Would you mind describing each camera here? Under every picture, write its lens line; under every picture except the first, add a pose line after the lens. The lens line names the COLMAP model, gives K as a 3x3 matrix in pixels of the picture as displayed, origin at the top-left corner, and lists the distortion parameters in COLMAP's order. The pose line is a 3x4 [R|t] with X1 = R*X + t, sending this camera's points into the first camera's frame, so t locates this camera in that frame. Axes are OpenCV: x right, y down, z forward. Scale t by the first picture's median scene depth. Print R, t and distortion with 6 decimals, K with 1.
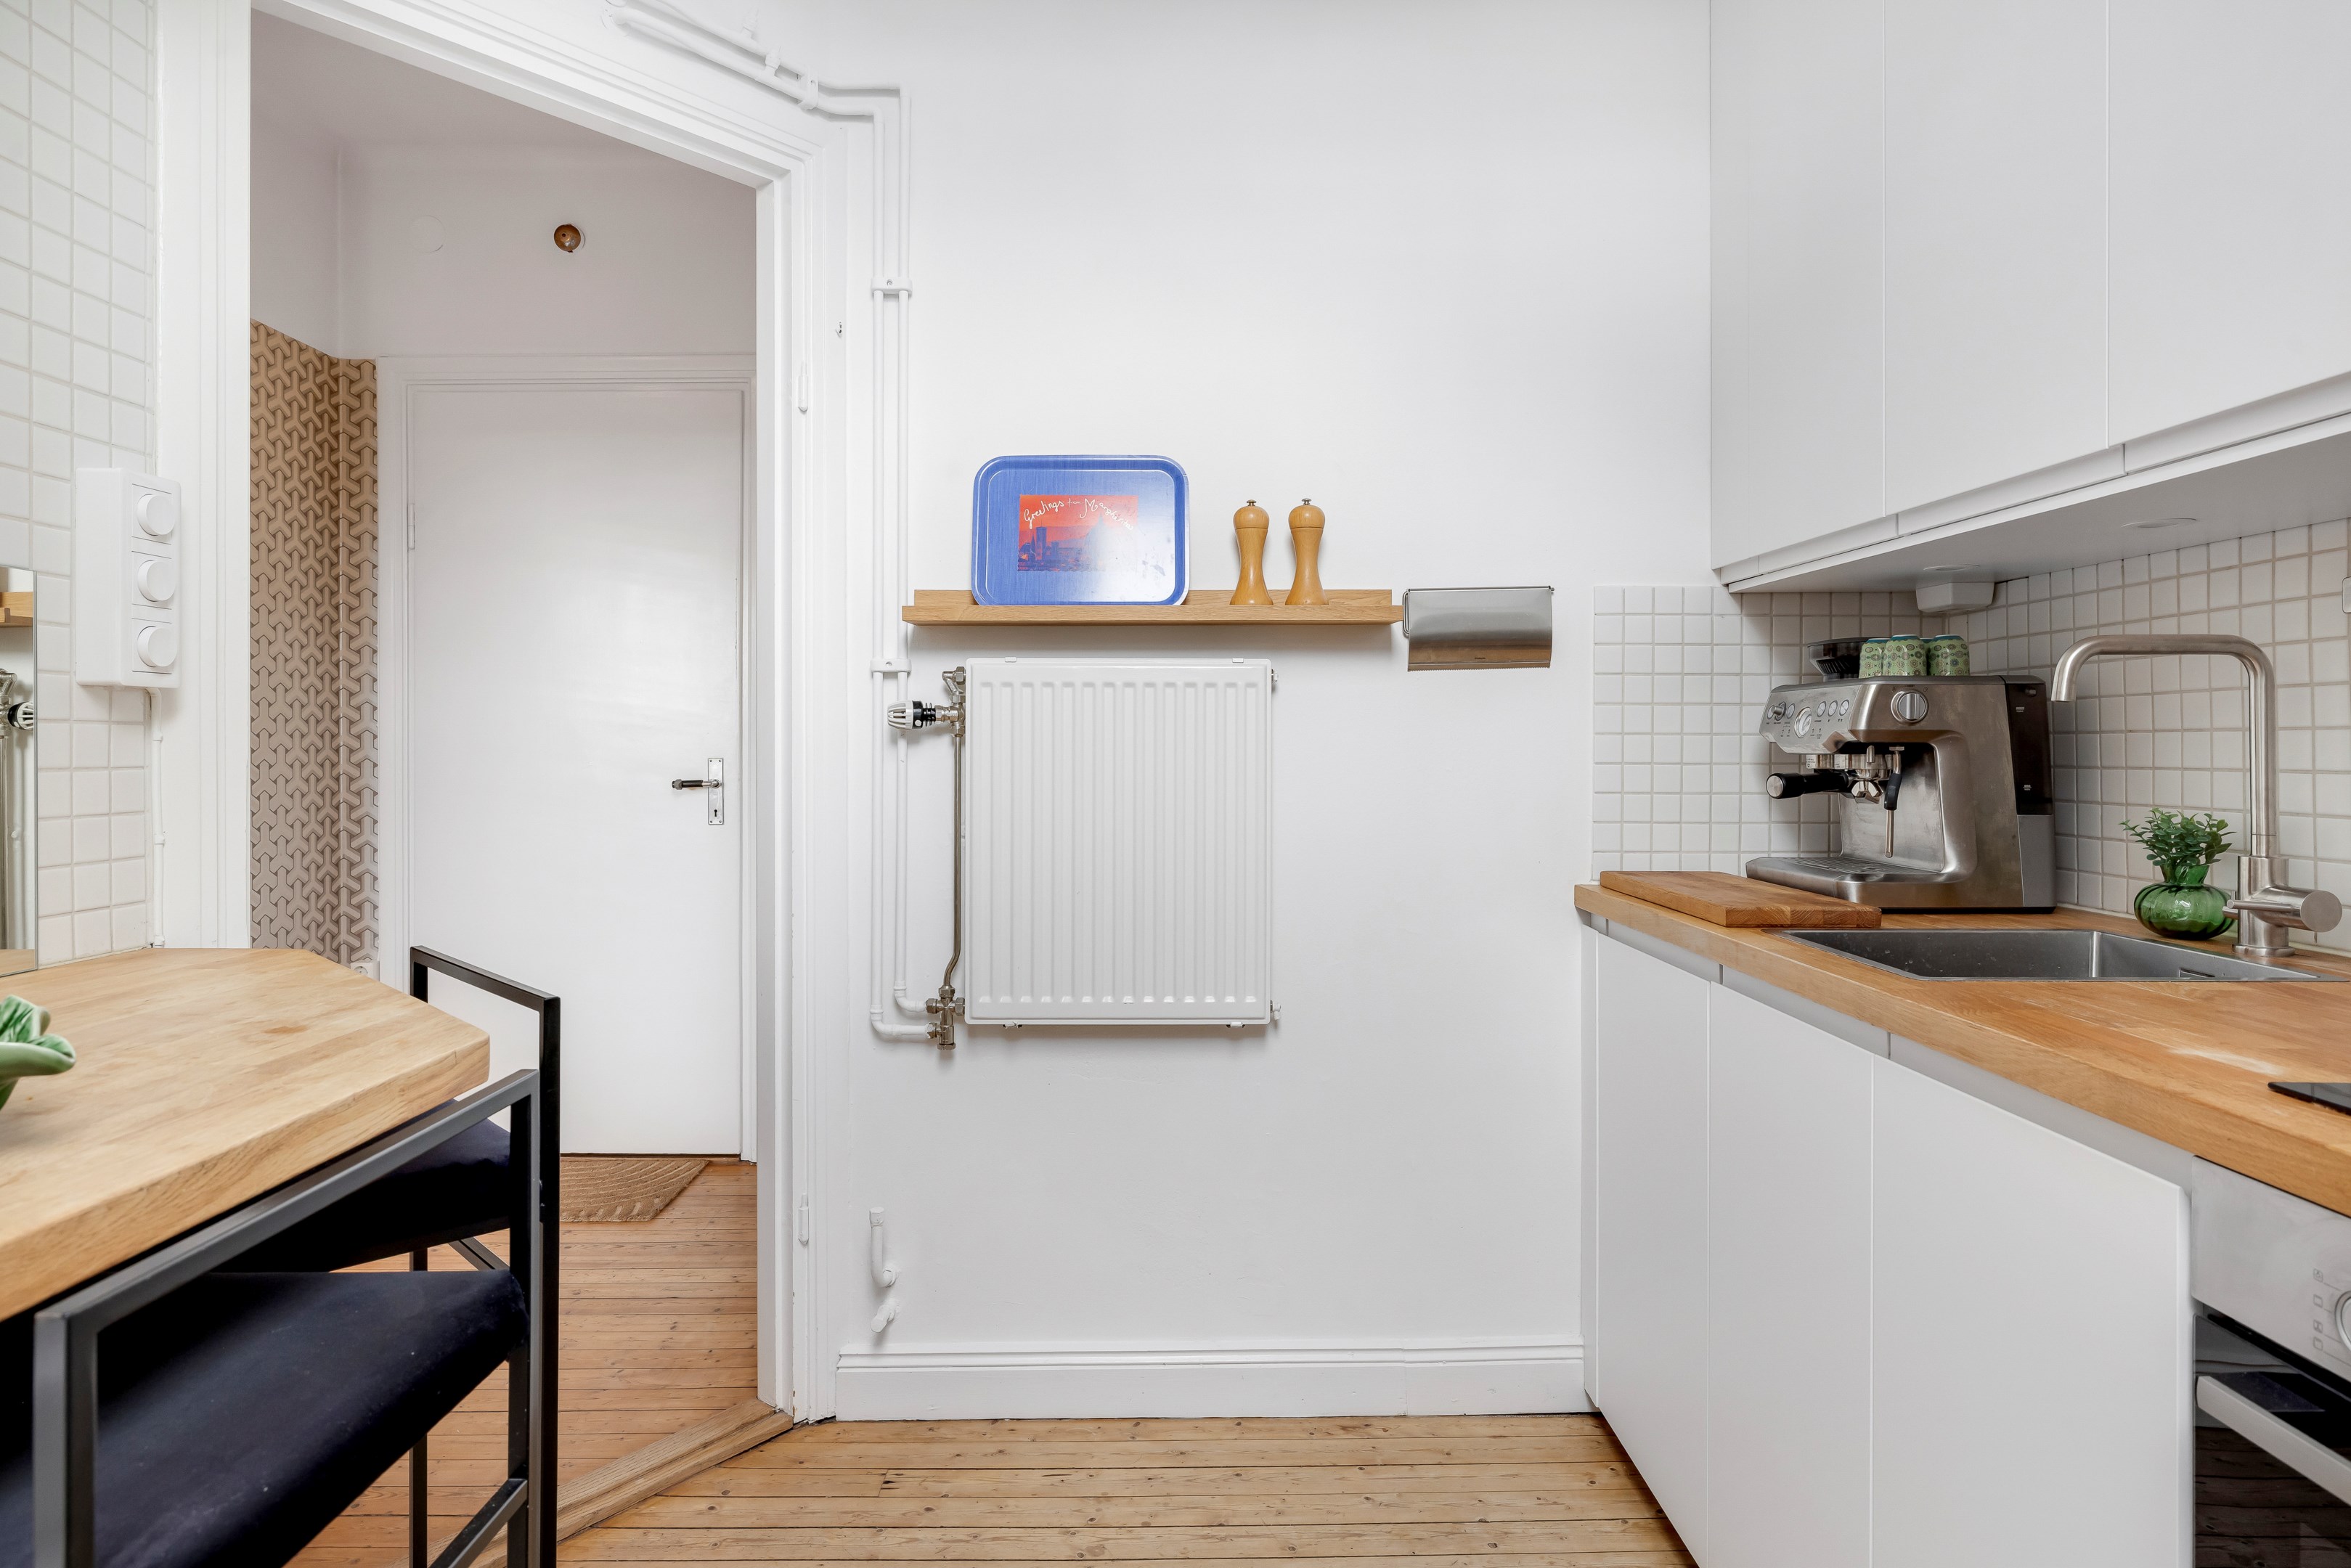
lens RADIAL K [[1391.9, 0, 1166.1], [0, 1391.9, 796.1], [0, 0, 1]] dist [0.002137, 0.001213]
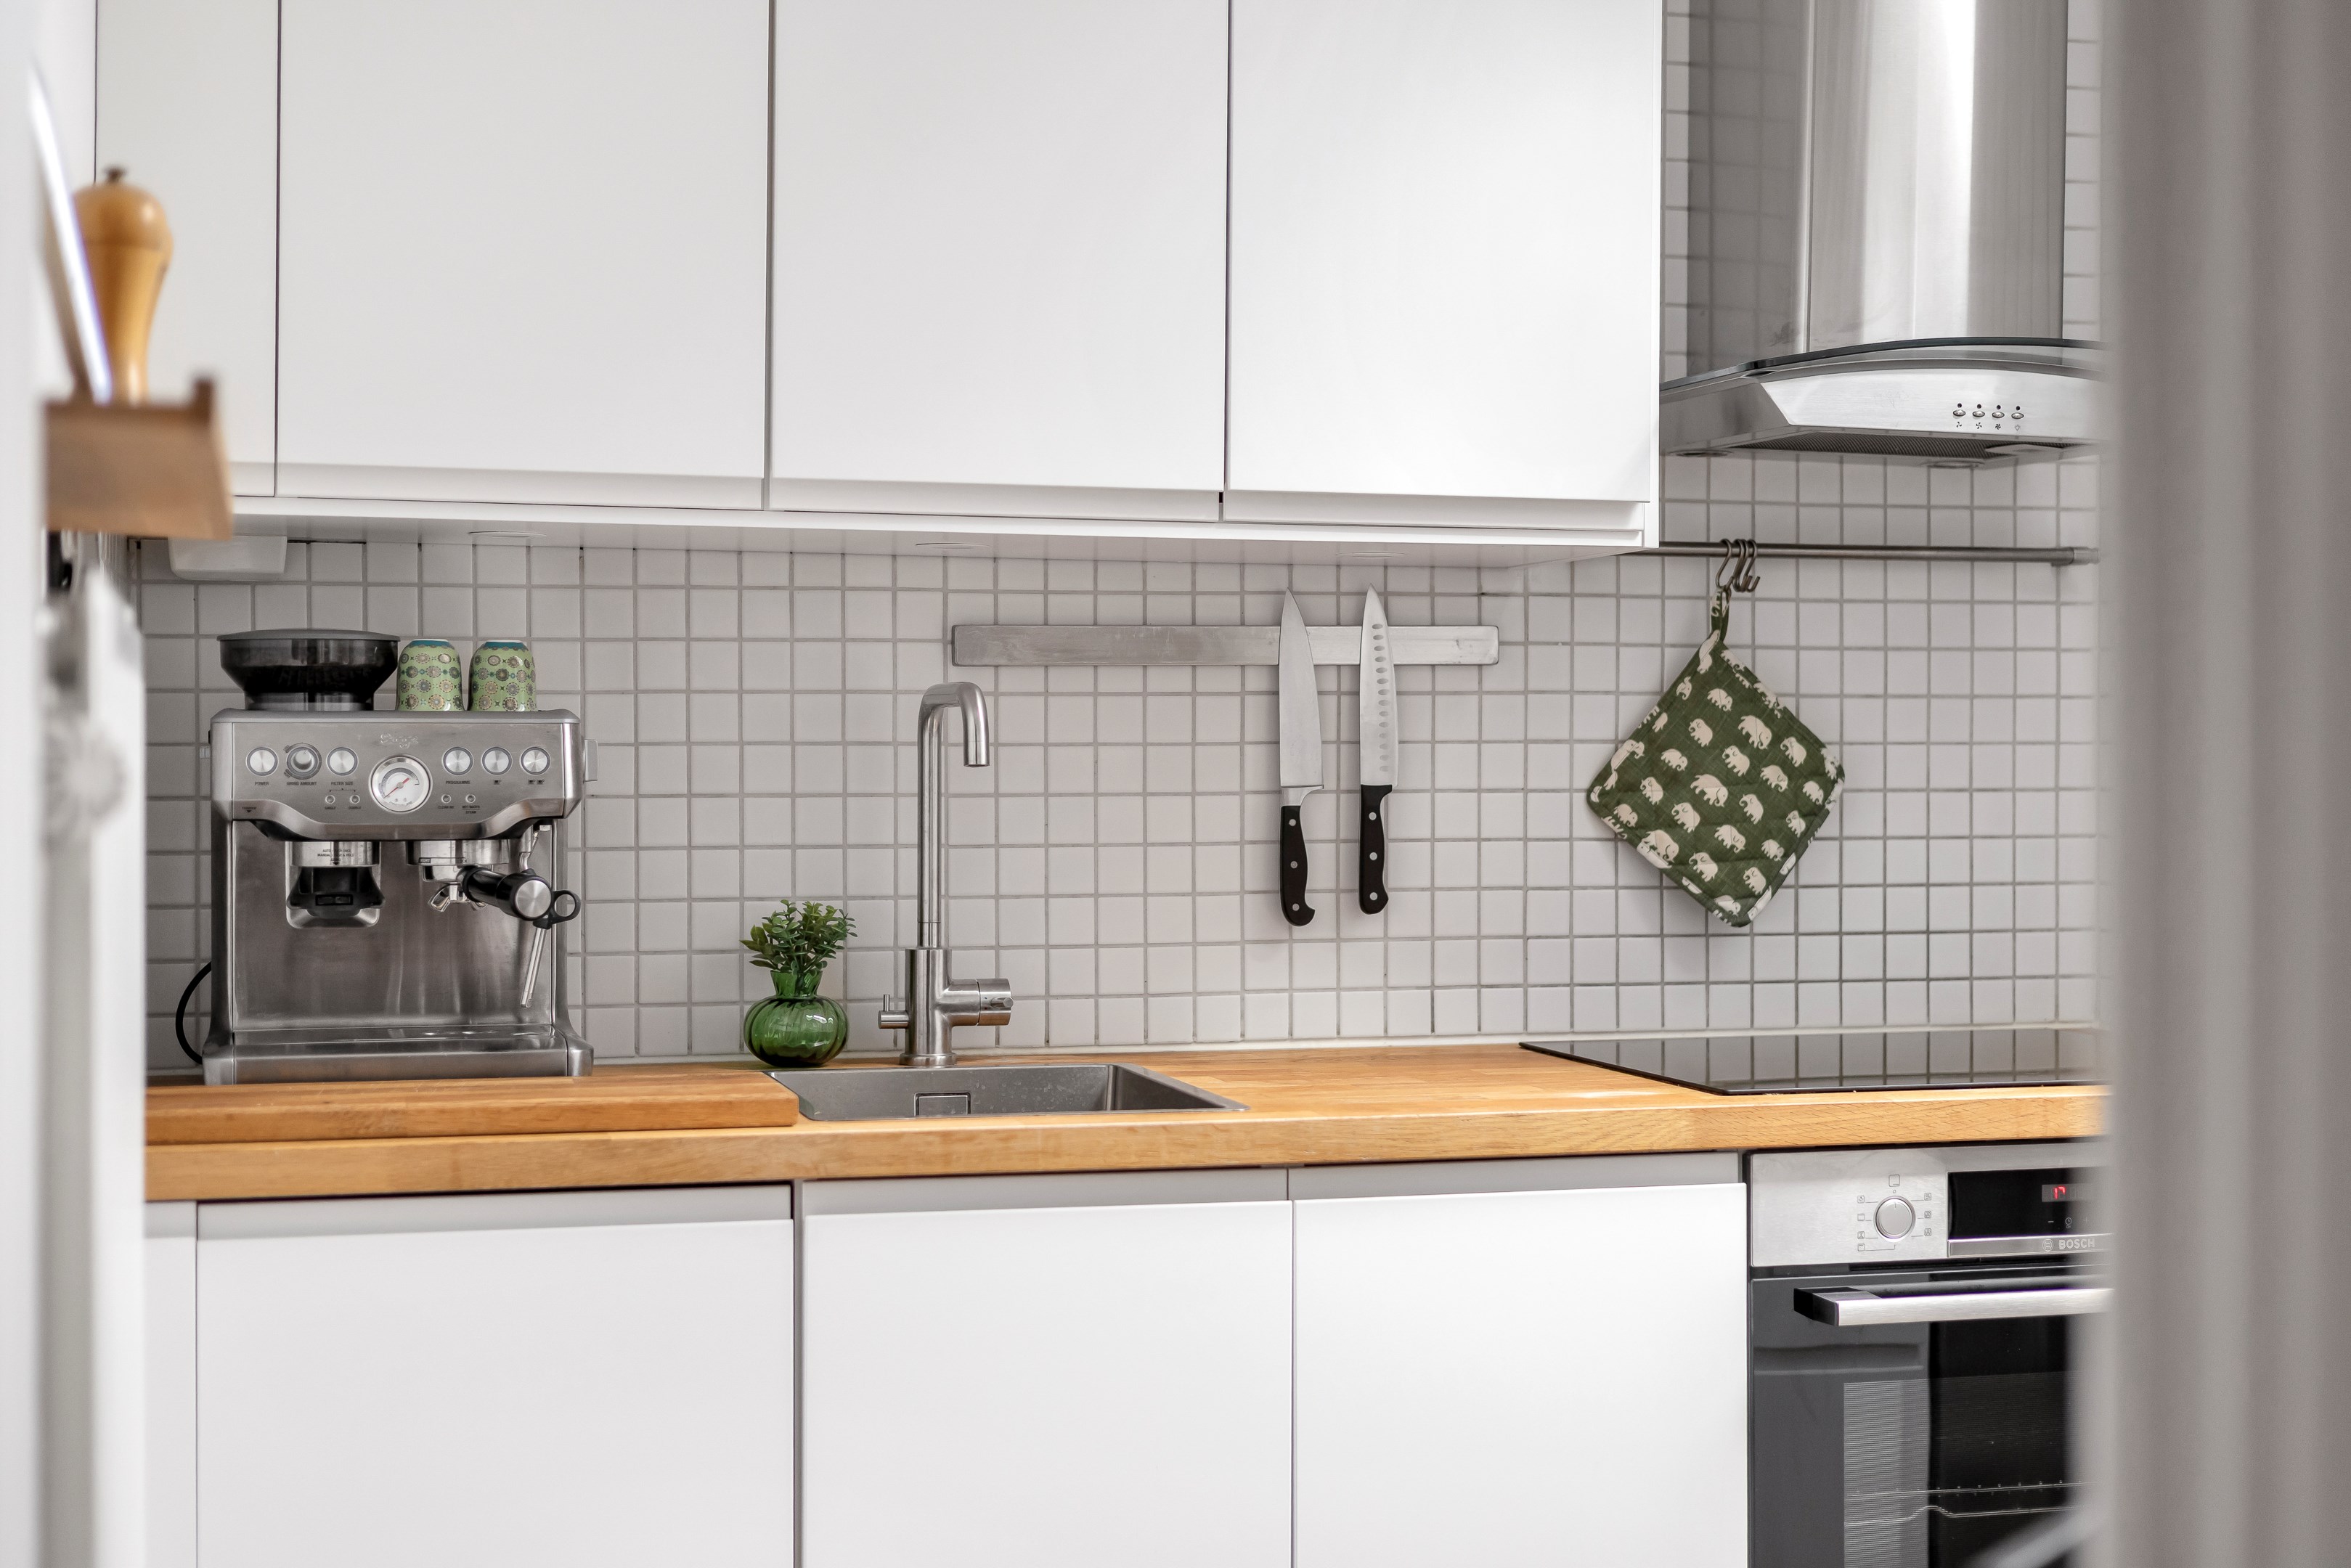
lens RADIAL K [[3329.0, 0, 1175.5], [0, 3329.0, 784.0], [0, 0, 1]] dist [-0.073958, 0.017915]
pose [[-0.257921, -0.010918, 0.966104, -1.092504], [0.029553, 0.999379, 0.019184, -0.082591], [-0.965714, 0.033499, -0.257438, 1.260844]]
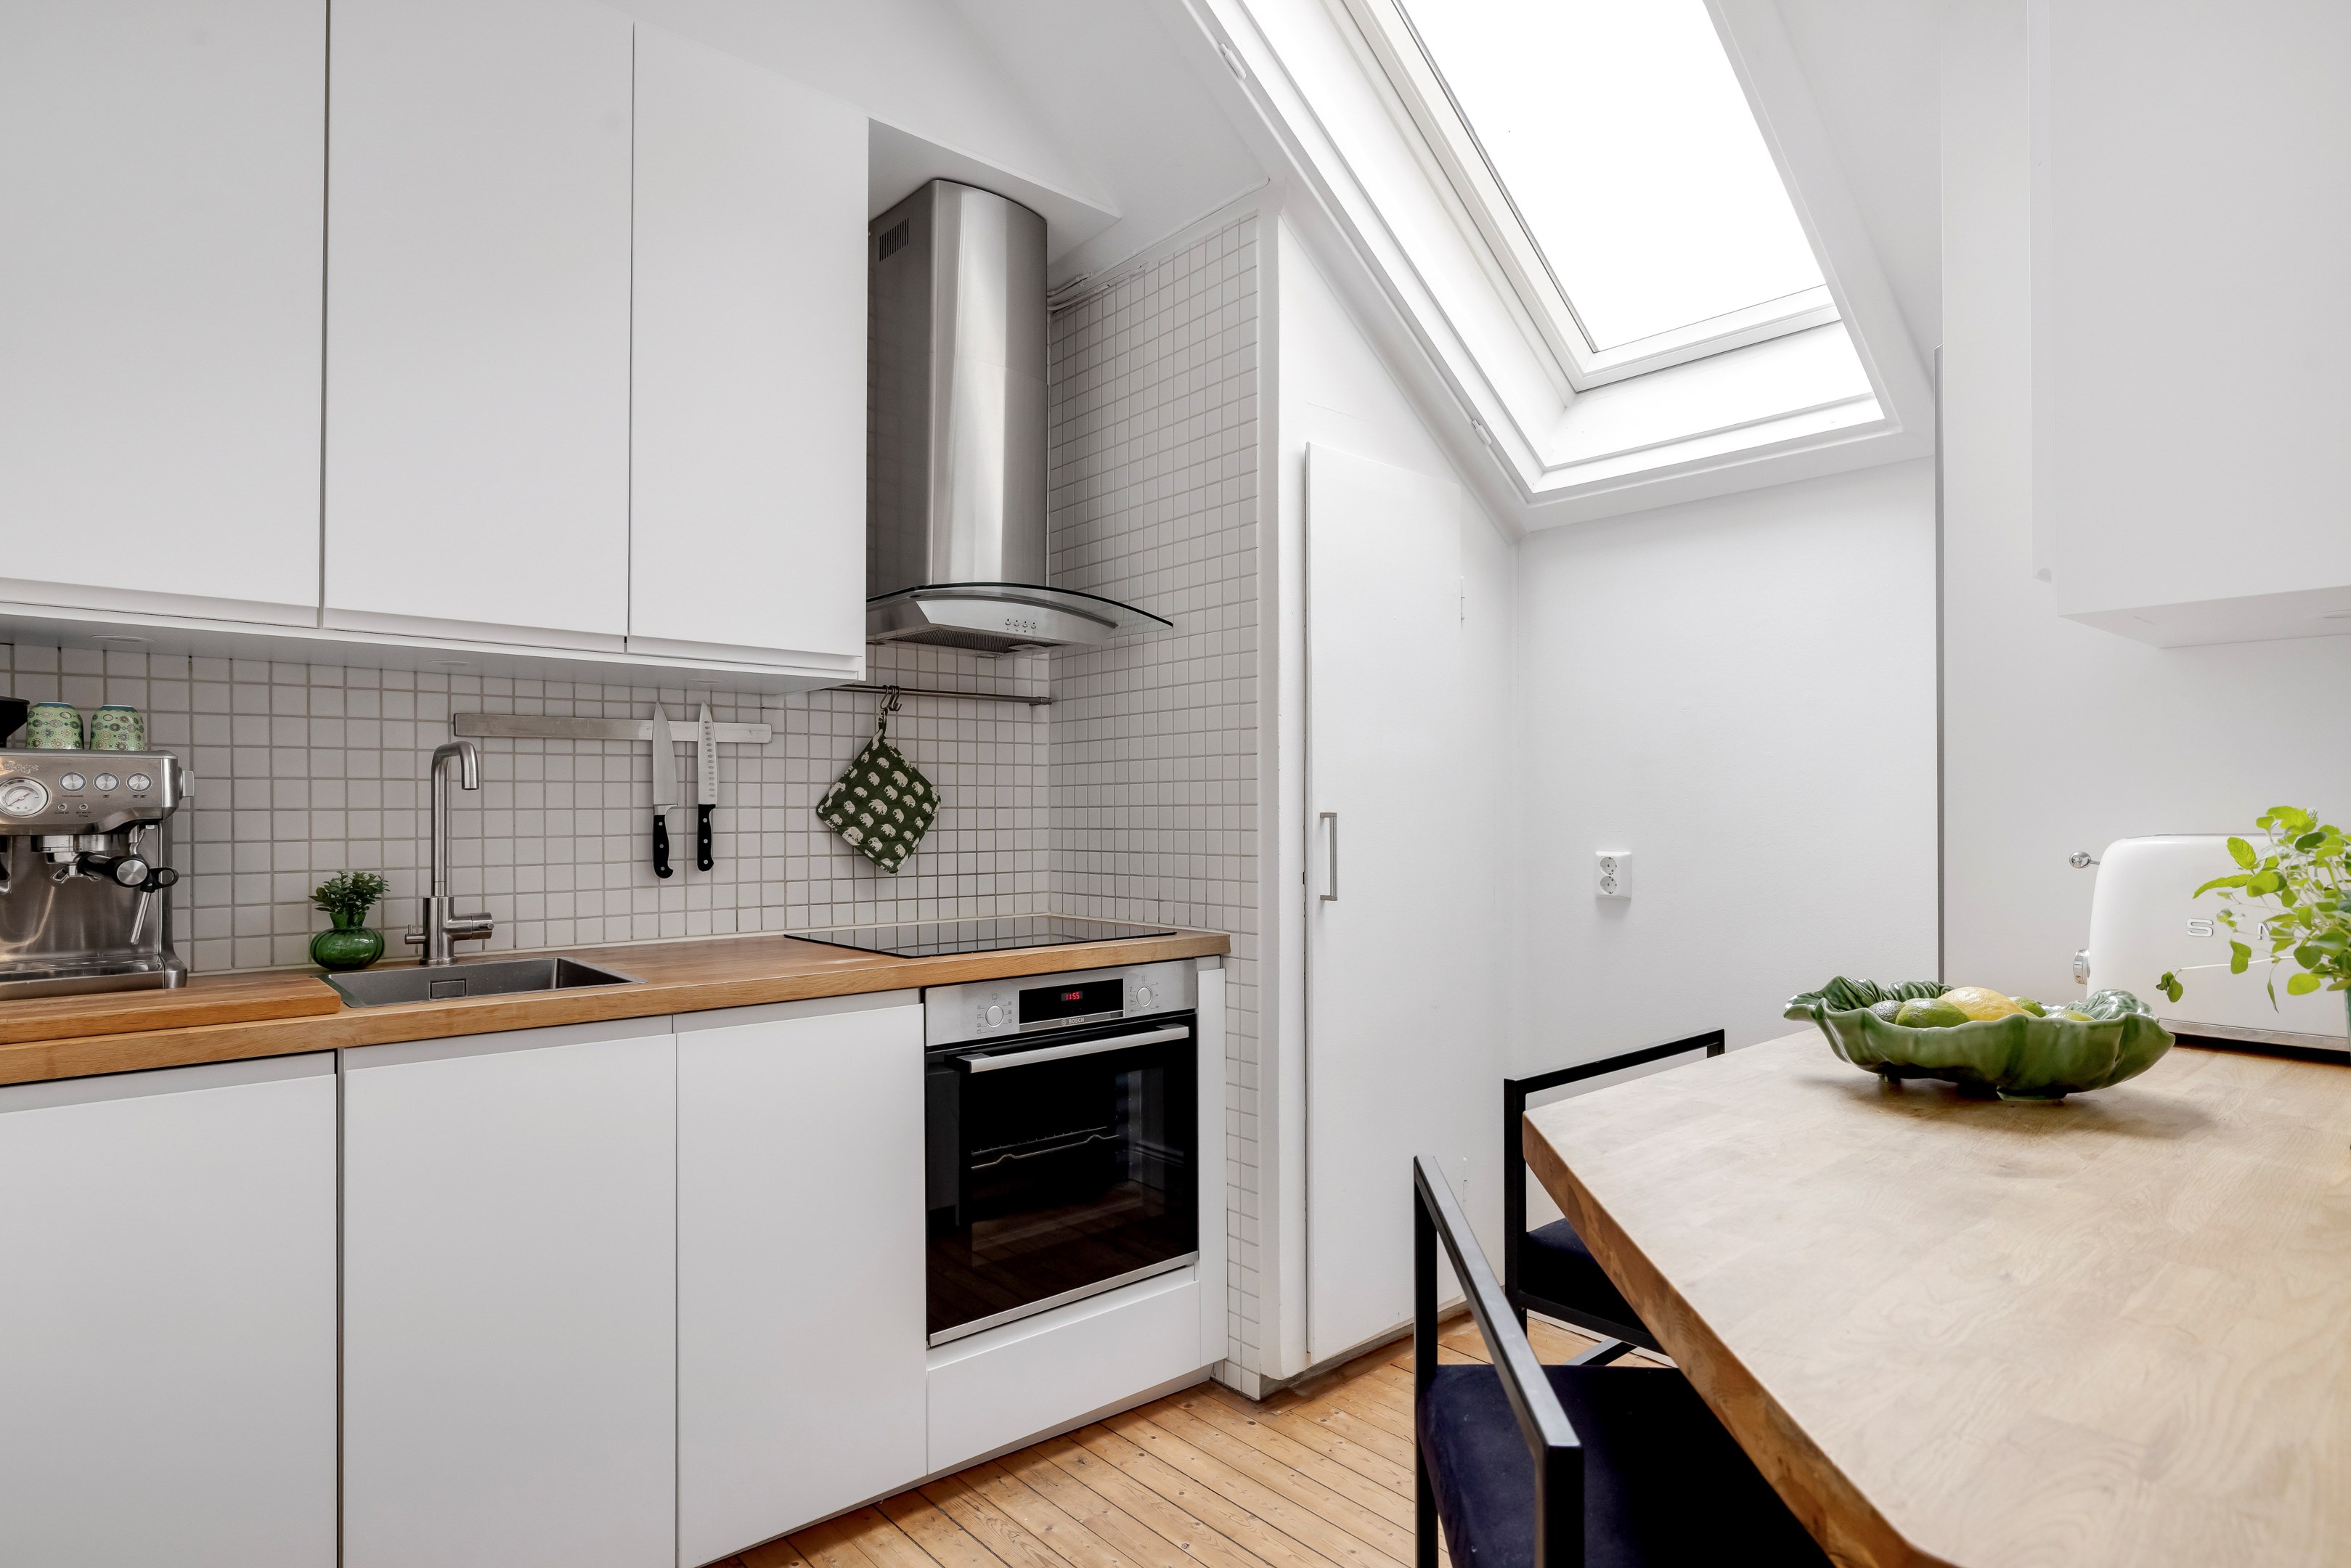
lens RADIAL K [[1255.0, 0, 1172.2], [0, 1255.0, 806.1], [0, 0, 1]] dist [-0.000875, -0.000043]
pose [[-0.654280, 0.003382, 0.756245, -0.656612], [0.026511, 0.999478, 0.018467, -0.051332], [-0.755788, 0.032131, -0.654028, 1.175344]]
